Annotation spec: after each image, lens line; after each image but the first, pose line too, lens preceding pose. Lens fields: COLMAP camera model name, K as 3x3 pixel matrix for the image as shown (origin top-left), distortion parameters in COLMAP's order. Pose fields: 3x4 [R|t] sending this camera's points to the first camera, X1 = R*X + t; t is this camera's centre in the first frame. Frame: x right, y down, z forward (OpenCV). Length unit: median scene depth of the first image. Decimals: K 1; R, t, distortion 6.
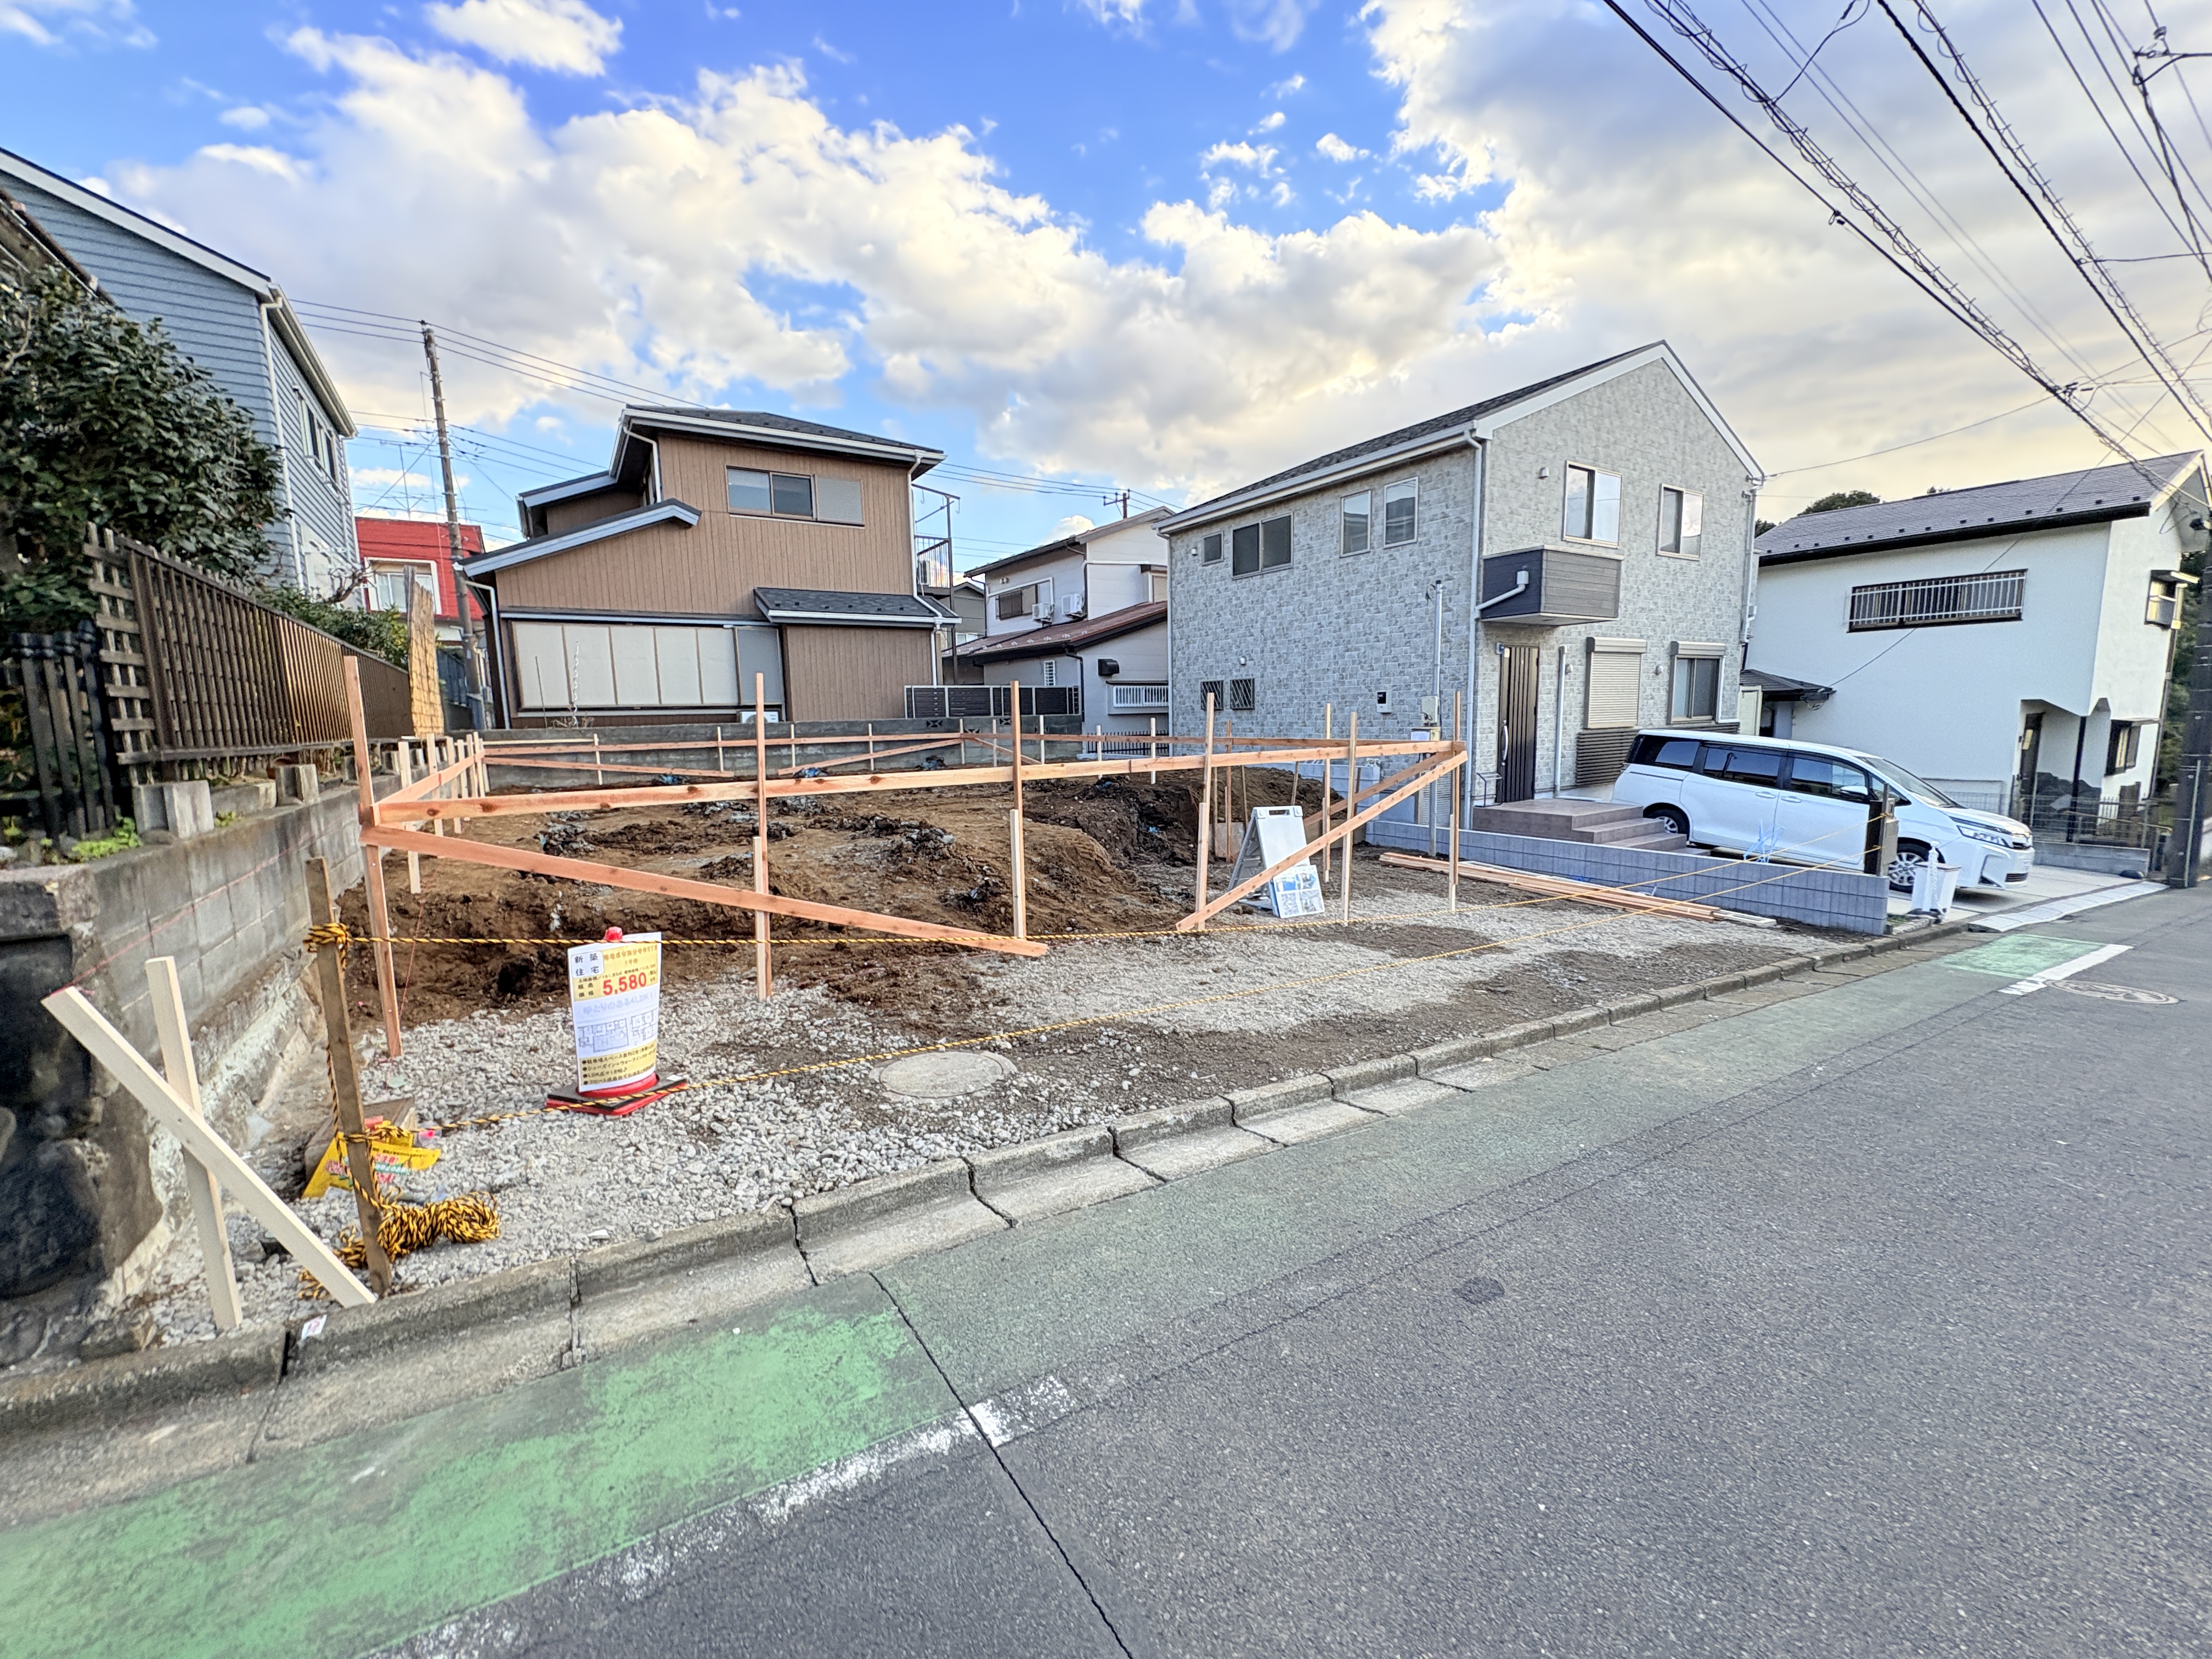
lens RADIAL K [[885.9, 0, 1105.1], [0, 885.9, 832.7], [0, 0, 1]] dist [-0.000109, 0.000151]
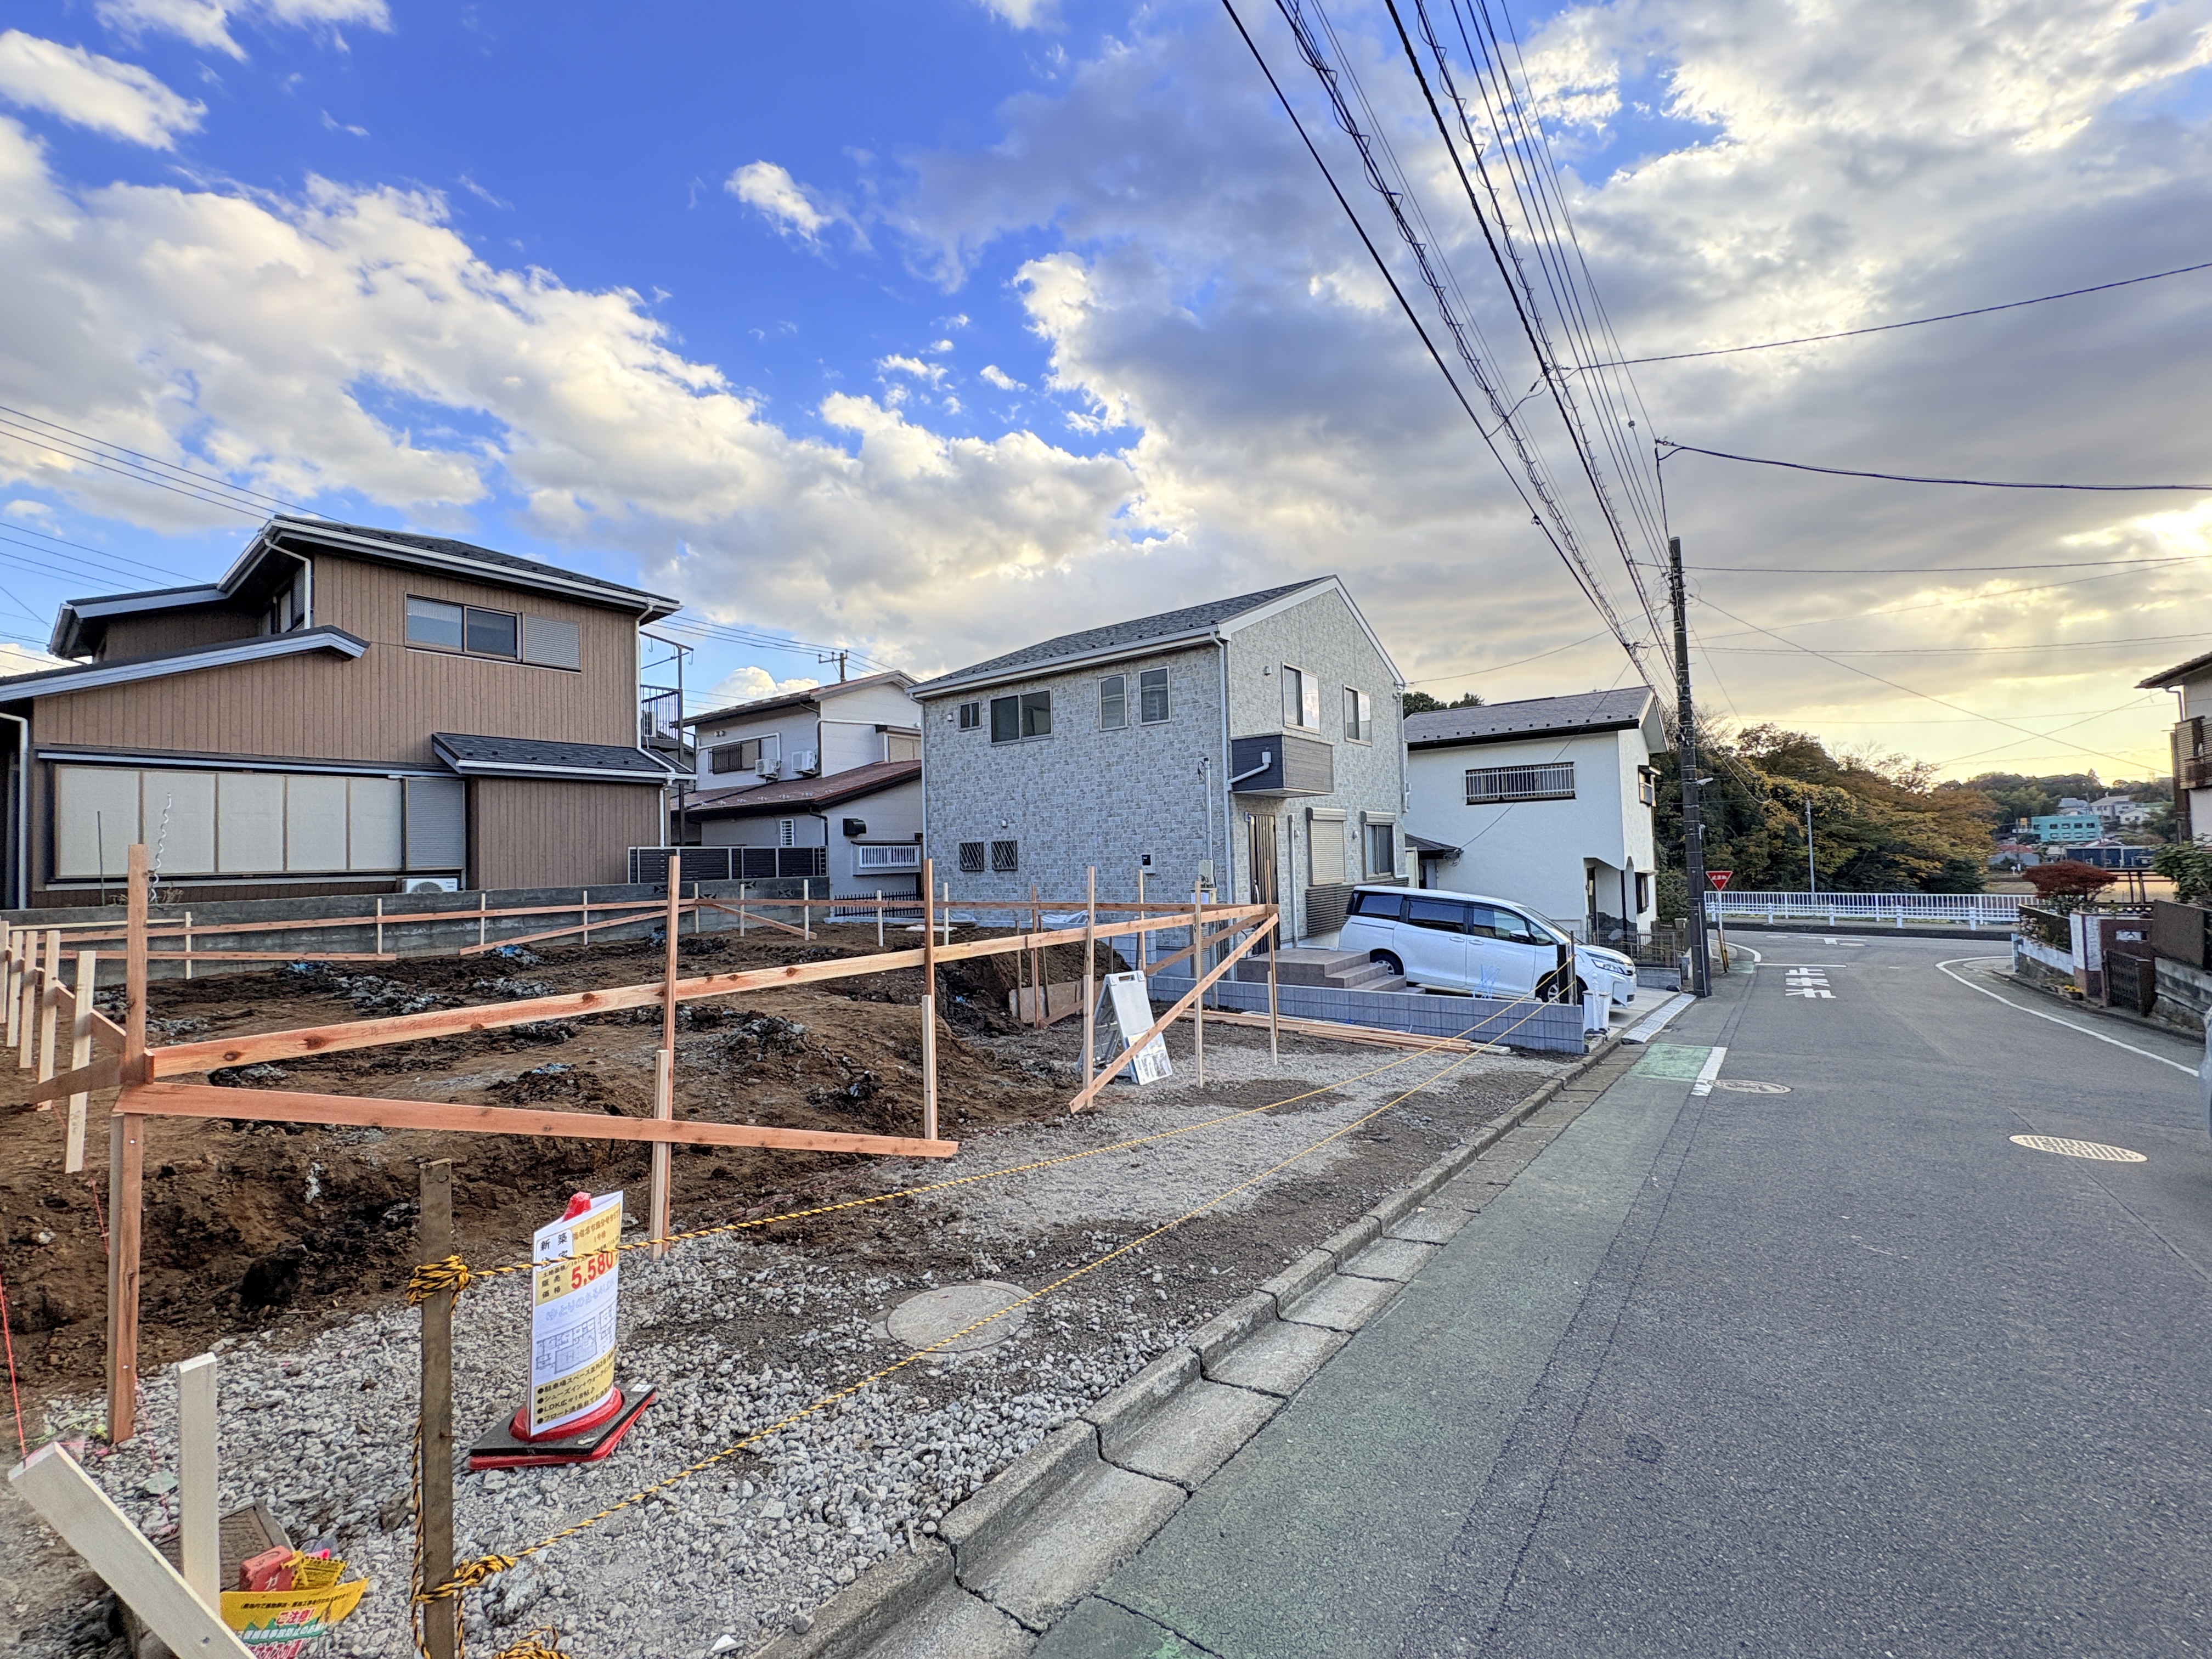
lens RADIAL K [[886.2, 0, 1108.6], [0, 886.2, 830.6], [0, 0, 1]] dist [0.000803, 0.000186]
pose [[0.938771, 0.006439, 0.344482, -0.178113], [0.053580, 0.984933, -0.164426, -0.023794], [-0.340351, 0.172816, 0.924281, 0.033324]]
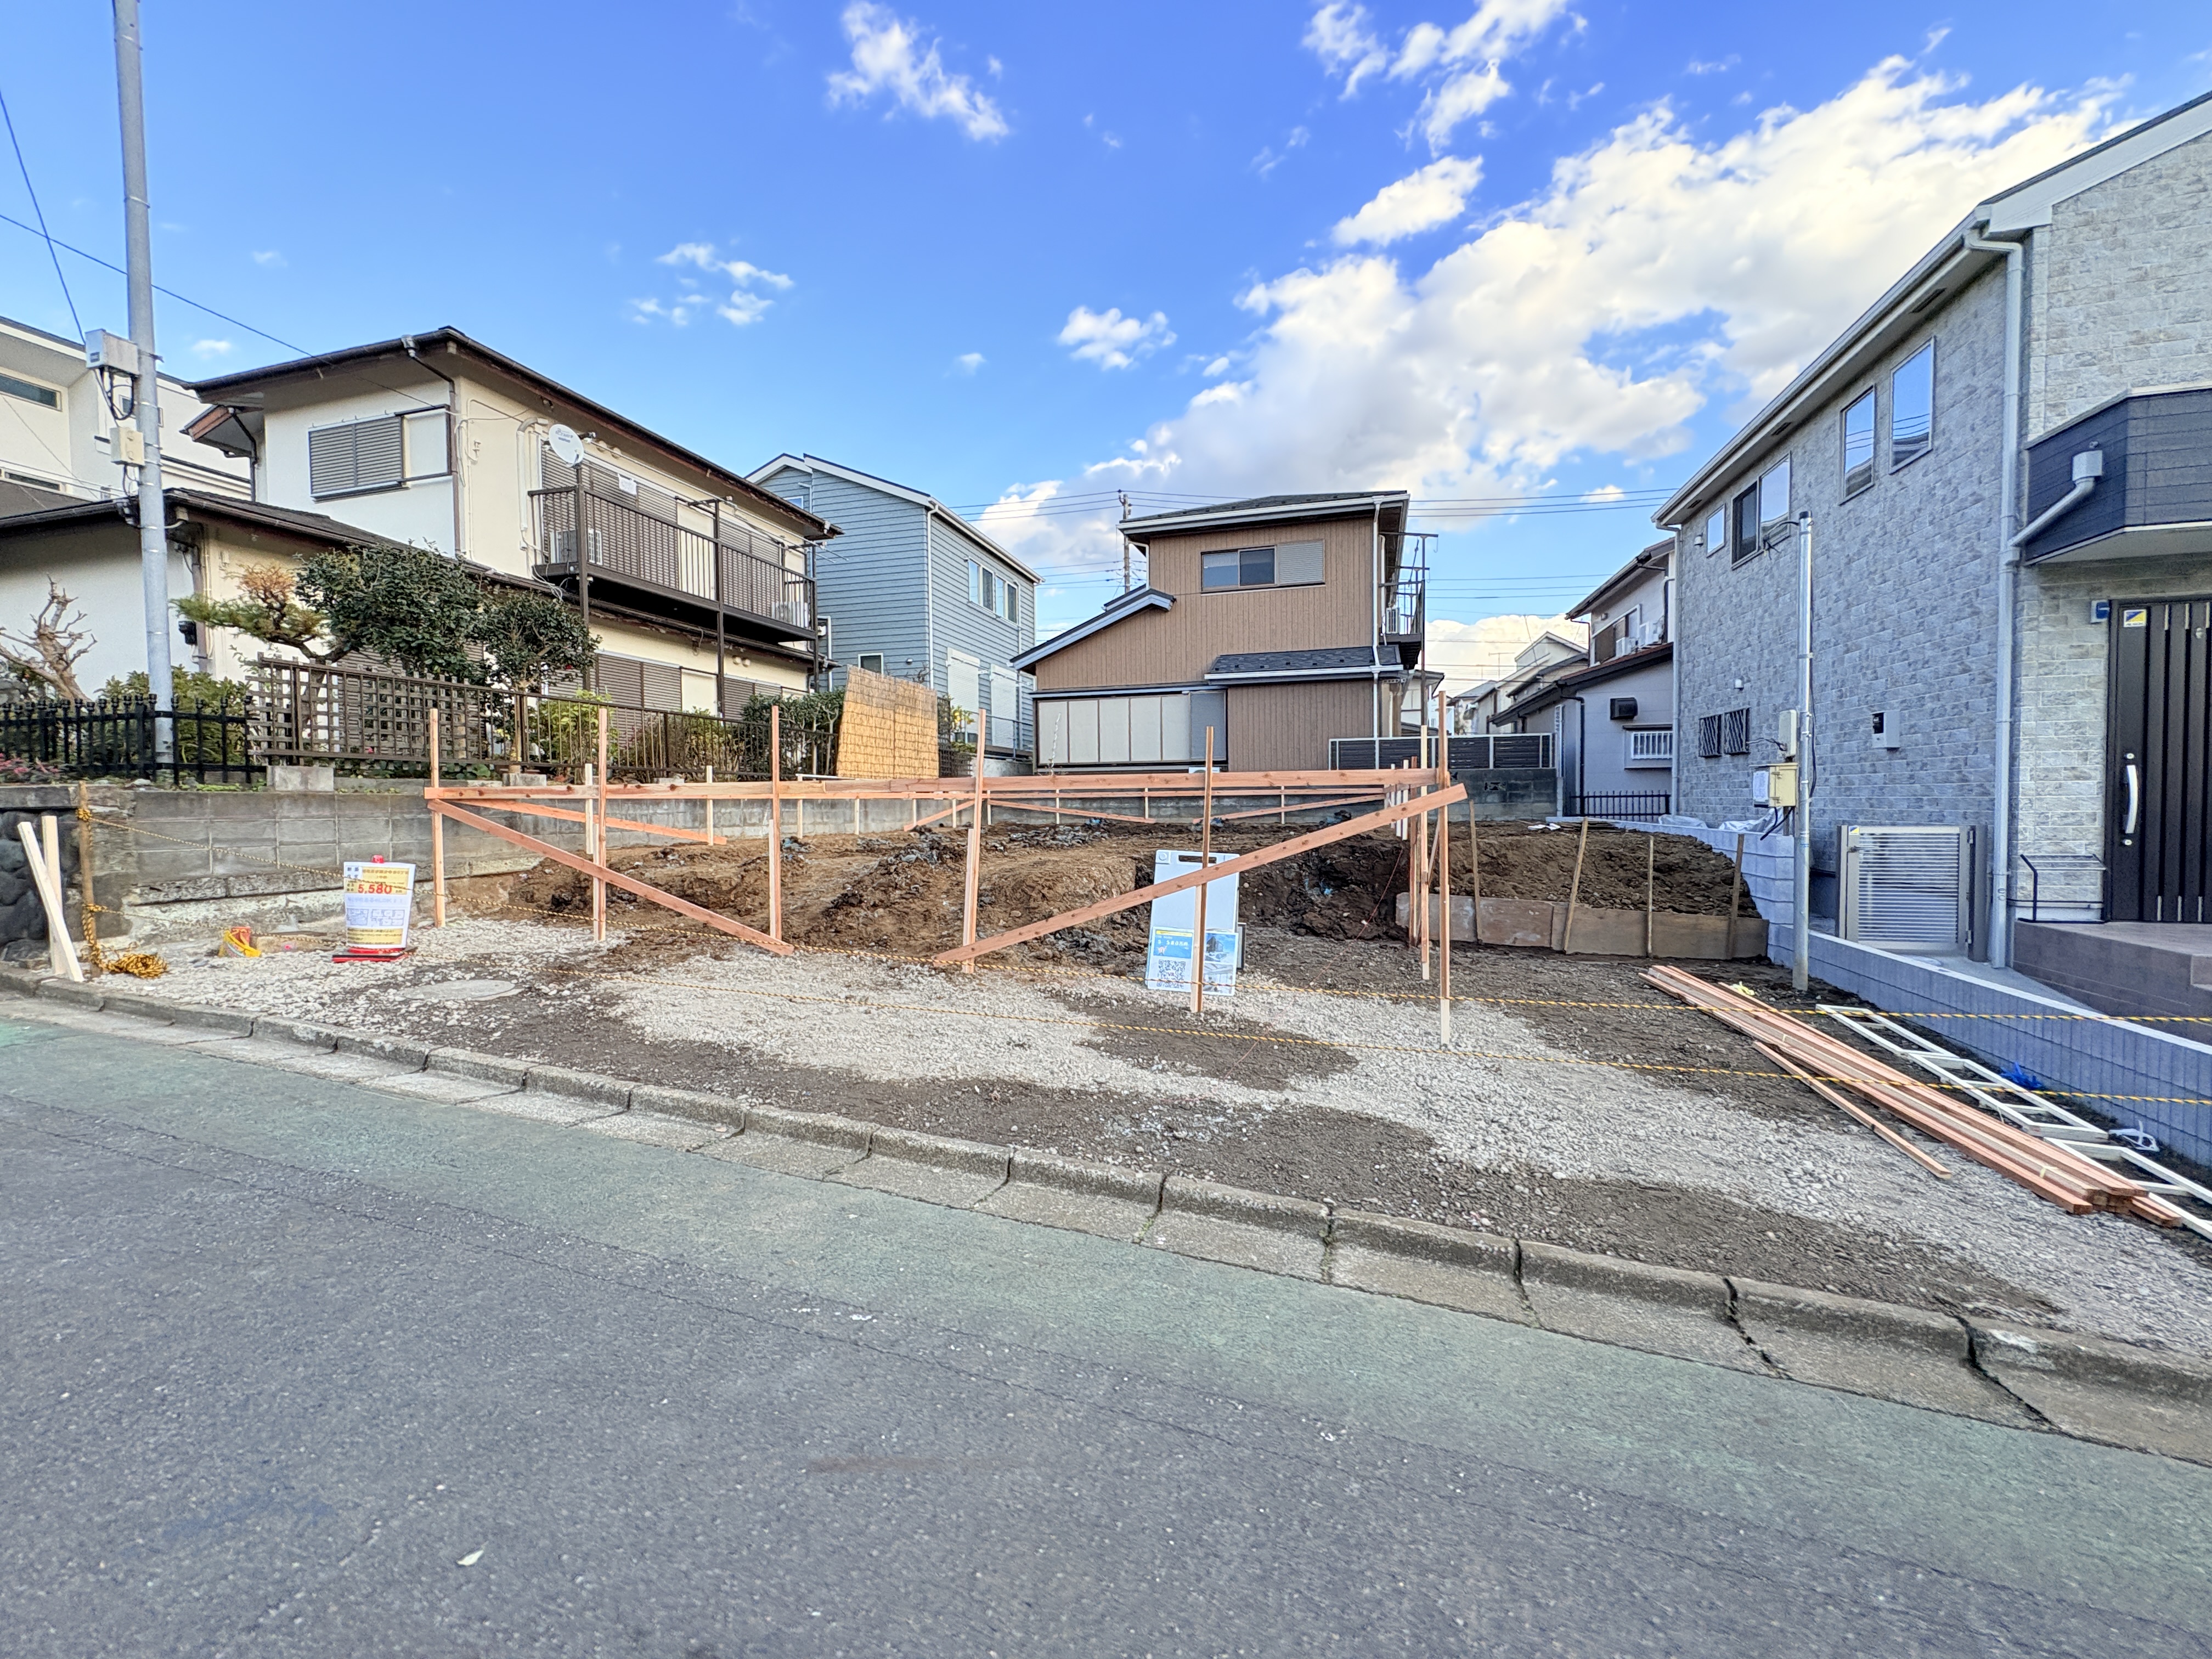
lens RADIAL K [[880.3, 0, 1095.4], [0, 880.3, 842.0], [0, 0, 1]] dist [-0.000795, -0.000073]
pose [[0.655257, 0.052322, -0.753592, 0.741111], [-0.104763, 0.994253, -0.022062, -0.012243], [0.748107, 0.093404, 0.656972, 0.420827]]
